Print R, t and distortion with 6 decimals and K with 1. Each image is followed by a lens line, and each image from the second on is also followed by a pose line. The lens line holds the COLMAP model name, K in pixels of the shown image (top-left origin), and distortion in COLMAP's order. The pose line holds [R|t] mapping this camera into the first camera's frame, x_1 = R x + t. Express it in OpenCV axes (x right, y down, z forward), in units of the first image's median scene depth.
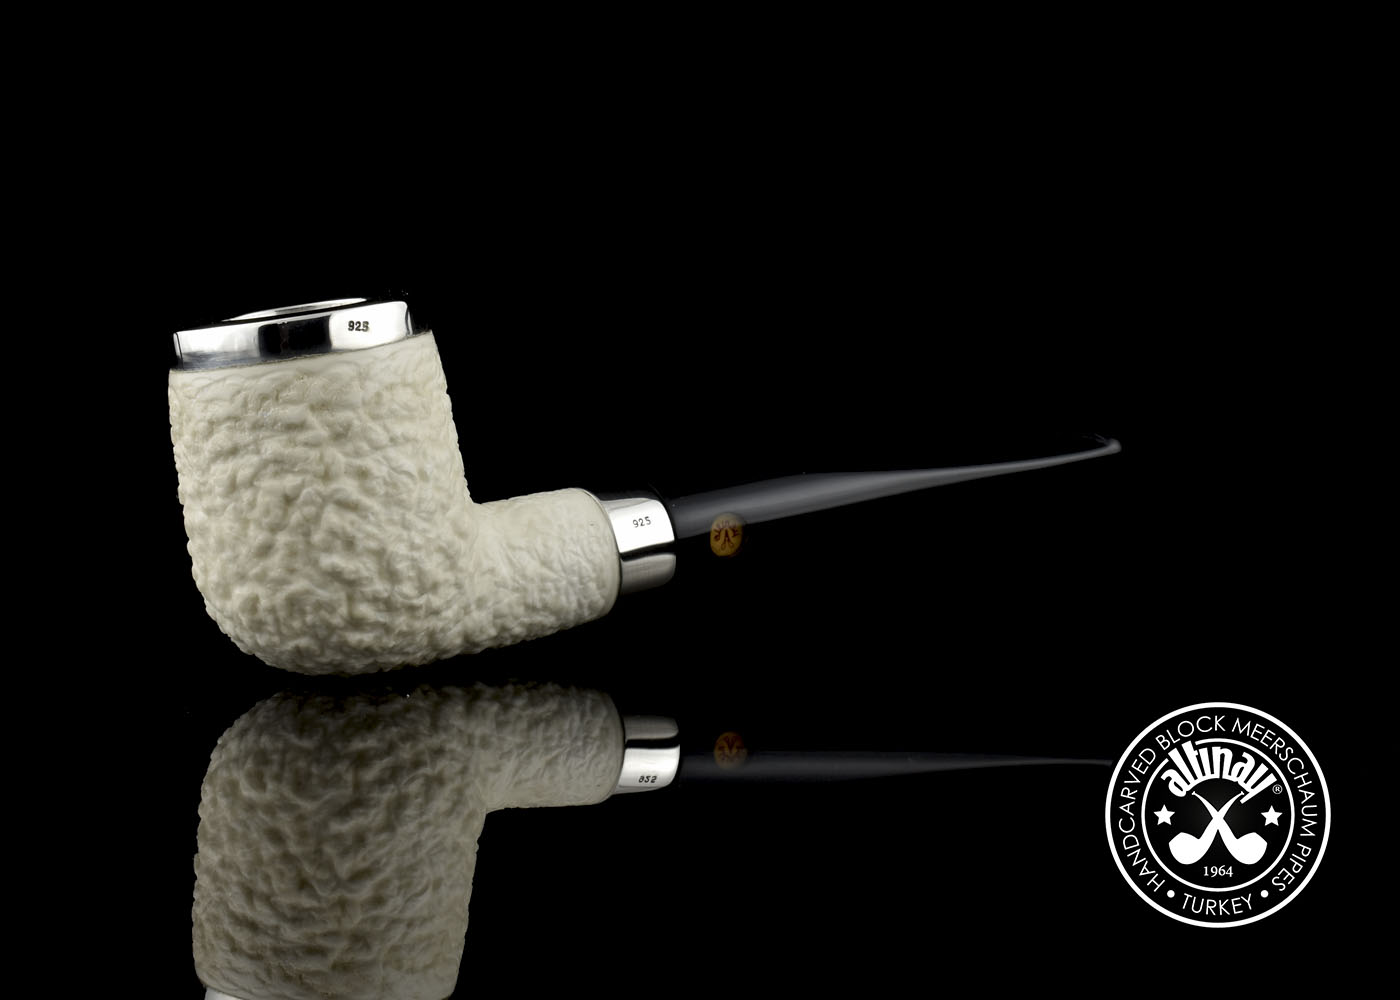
lens RADIAL K [[3154.1, 0, 700.0], [0, 3154.1, 500.0], [0, 0, 1]] dist [0.003218, -0.104822]
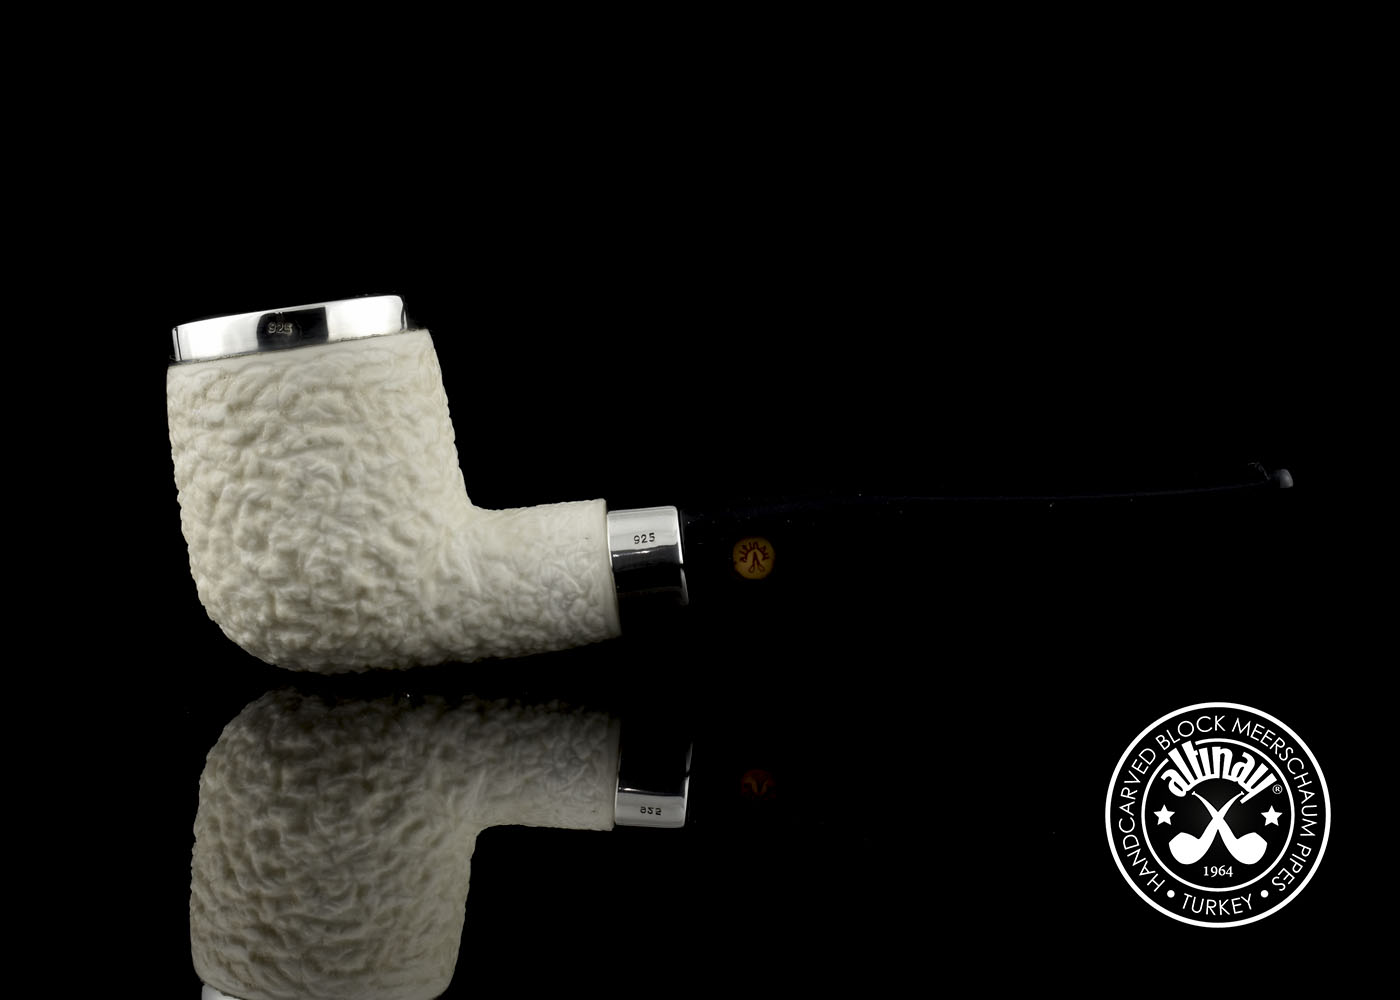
lens RADIAL K [[3154.1, 0, 700.0], [0, 3154.1, 500.0], [0, 0, 1]] dist [0.003218, -0.104822]
pose [[0.825868, 0.062348, -0.560406, 0.541435], [-0.045152, 0.997989, 0.044491, -0.048885], [0.562053, -0.011440, 0.827022, 0.236478]]
